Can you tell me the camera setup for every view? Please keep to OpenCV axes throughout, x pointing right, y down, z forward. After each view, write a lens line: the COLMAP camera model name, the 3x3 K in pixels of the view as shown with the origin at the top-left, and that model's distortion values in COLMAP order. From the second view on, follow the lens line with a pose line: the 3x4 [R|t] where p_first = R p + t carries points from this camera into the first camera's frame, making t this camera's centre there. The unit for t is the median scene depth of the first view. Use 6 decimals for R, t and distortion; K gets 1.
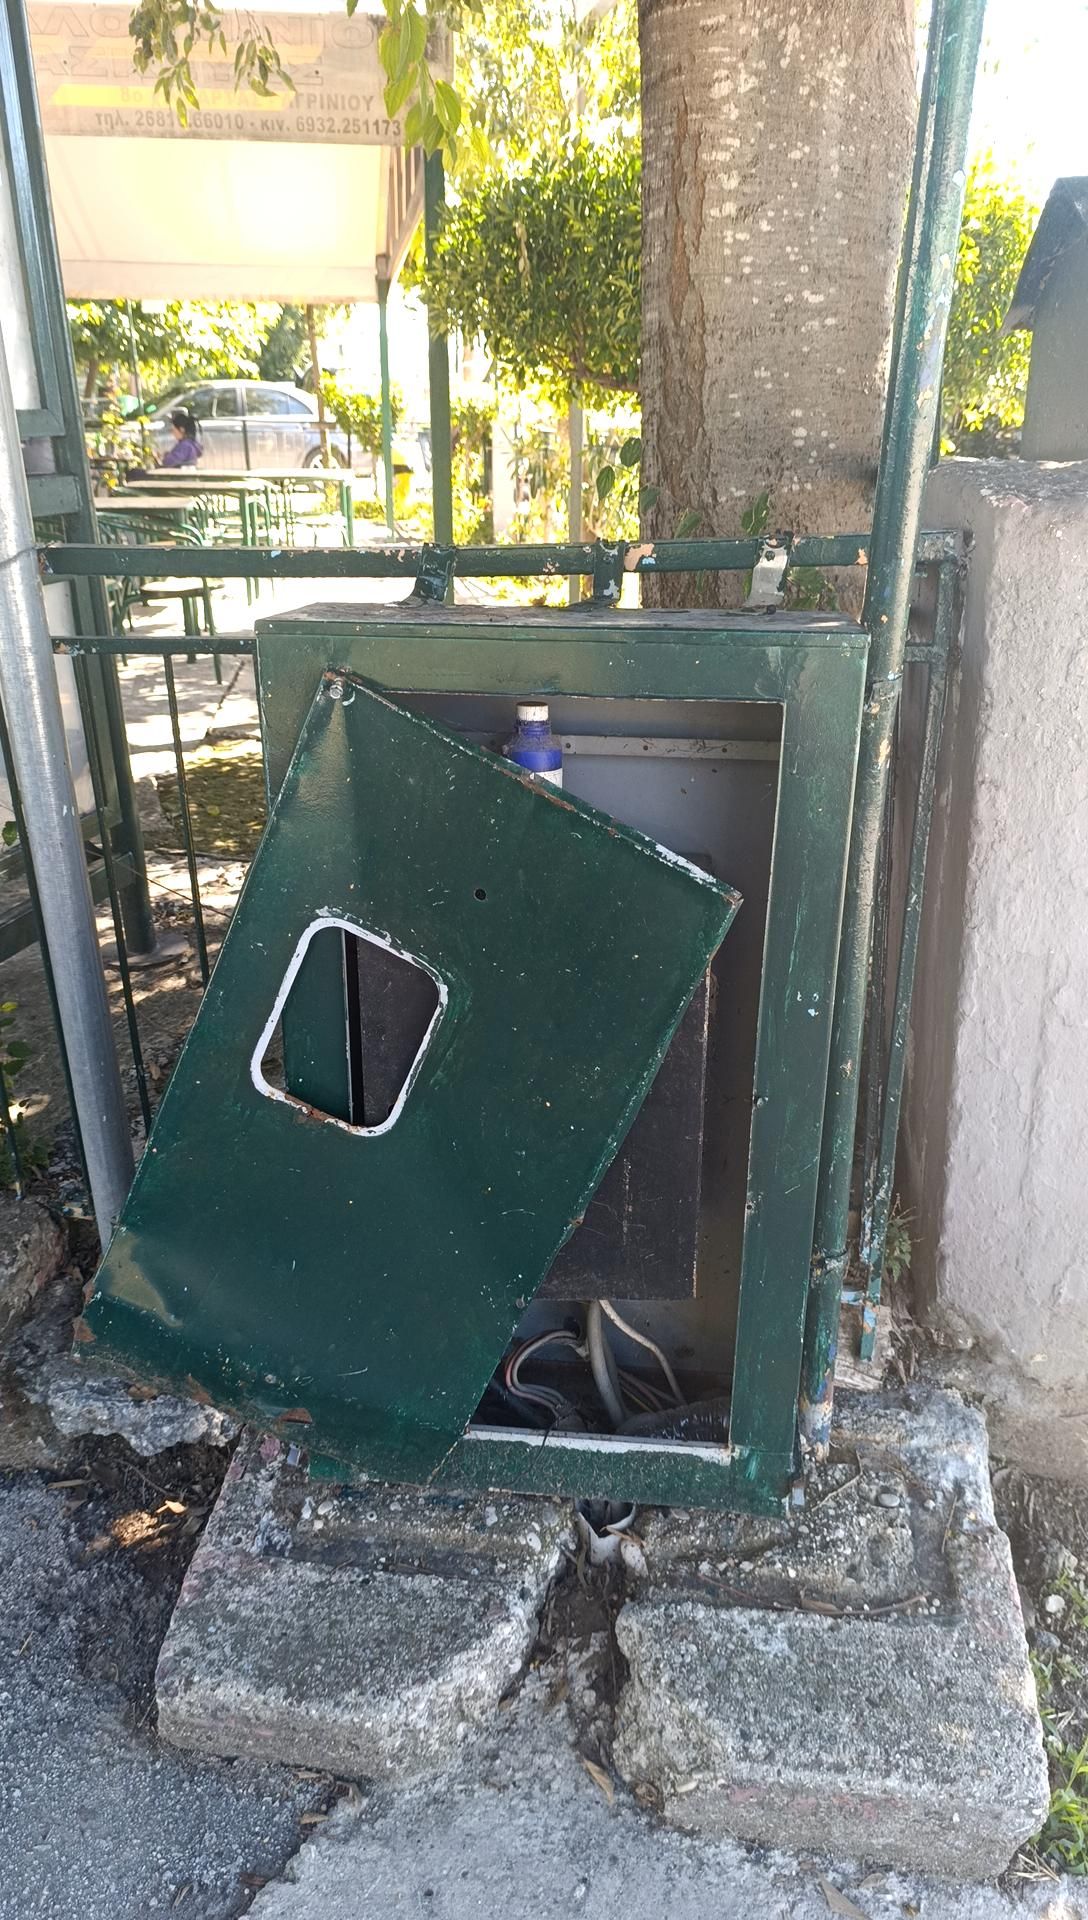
lens RADIAL K [[1306.5, 0, 544.0], [0, 1306.5, 960.0], [0, 0, 1]] dist [0.001256, -0.025450]
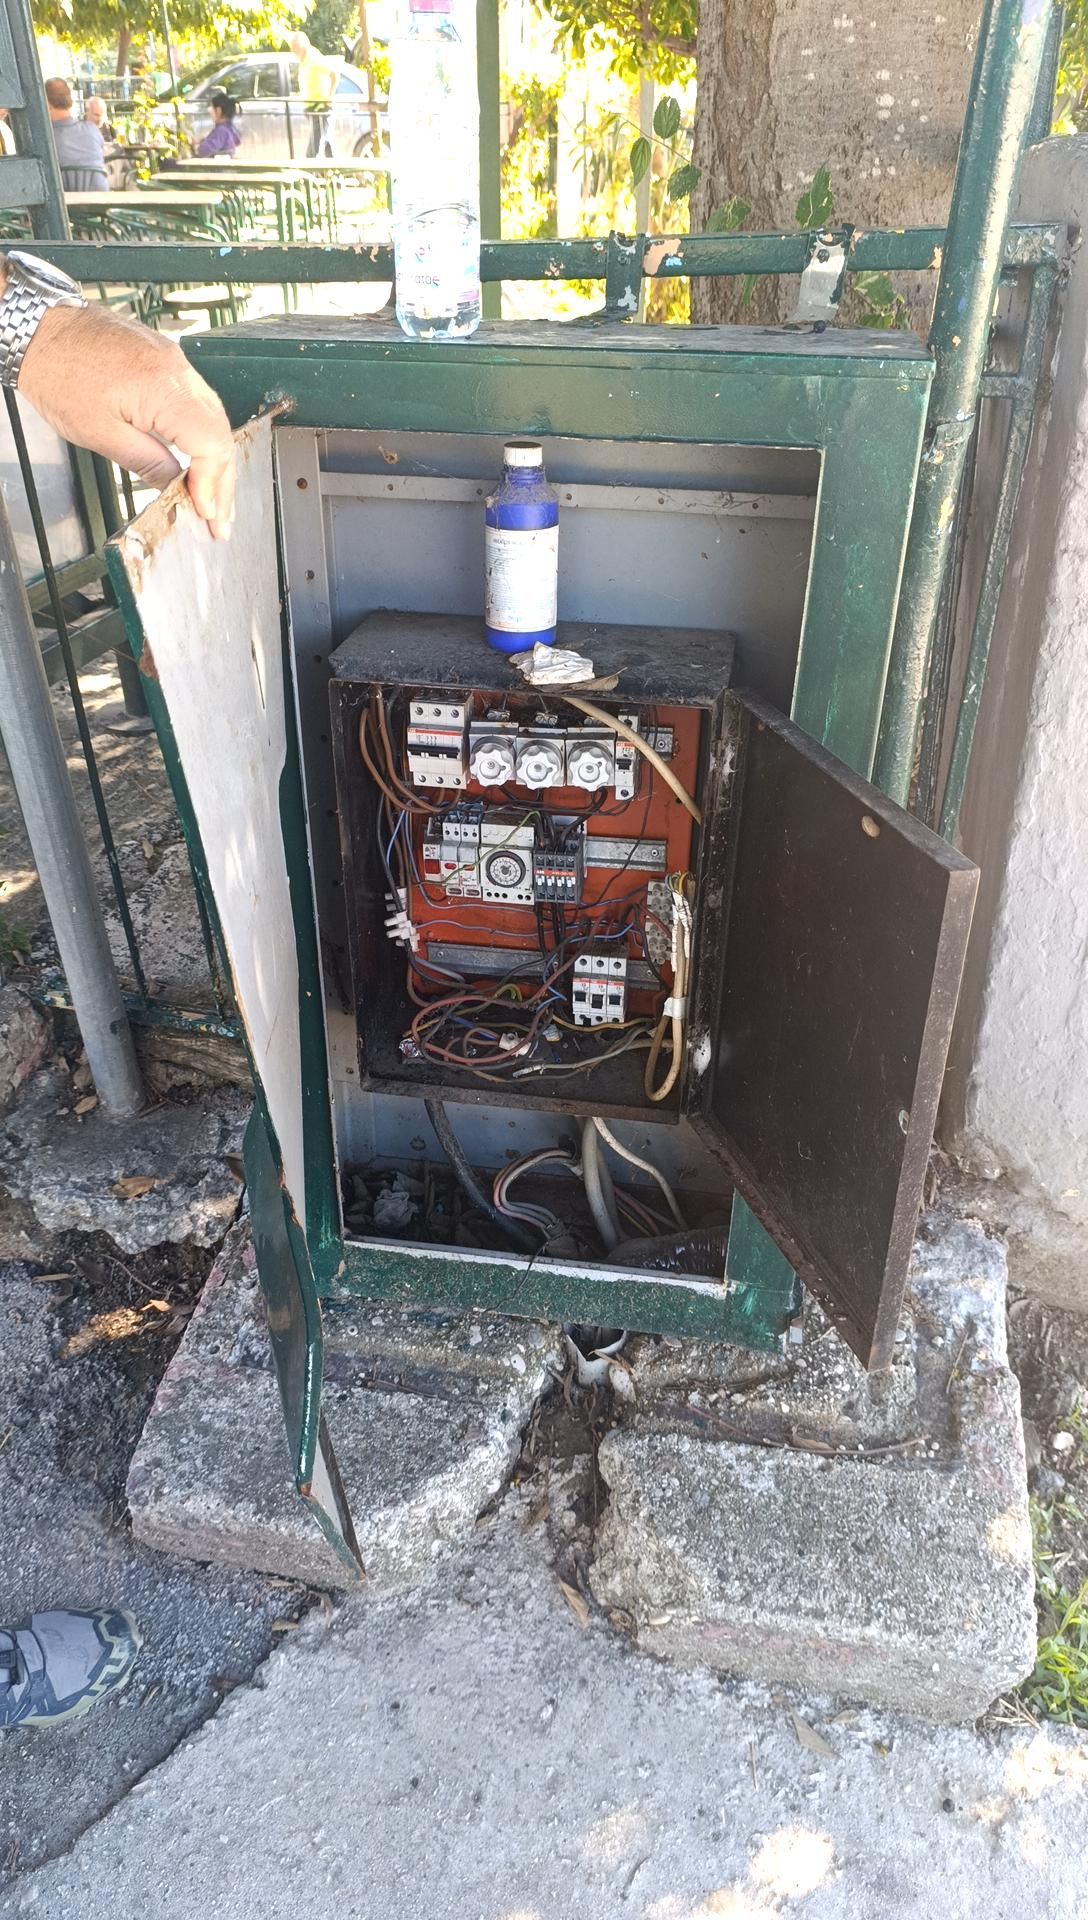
lens RADIAL K [[1306.5, 0, 544.0], [0, 1306.5, 960.0], [0, 0, 1]] dist [0.001256, -0.025450]
pose [[0.998677, 0.027586, -0.043405, 0.045679], [-0.018854, 0.981594, 0.190046, -0.030737], [0.047849, -0.188976, 0.980815, 0.114578]]
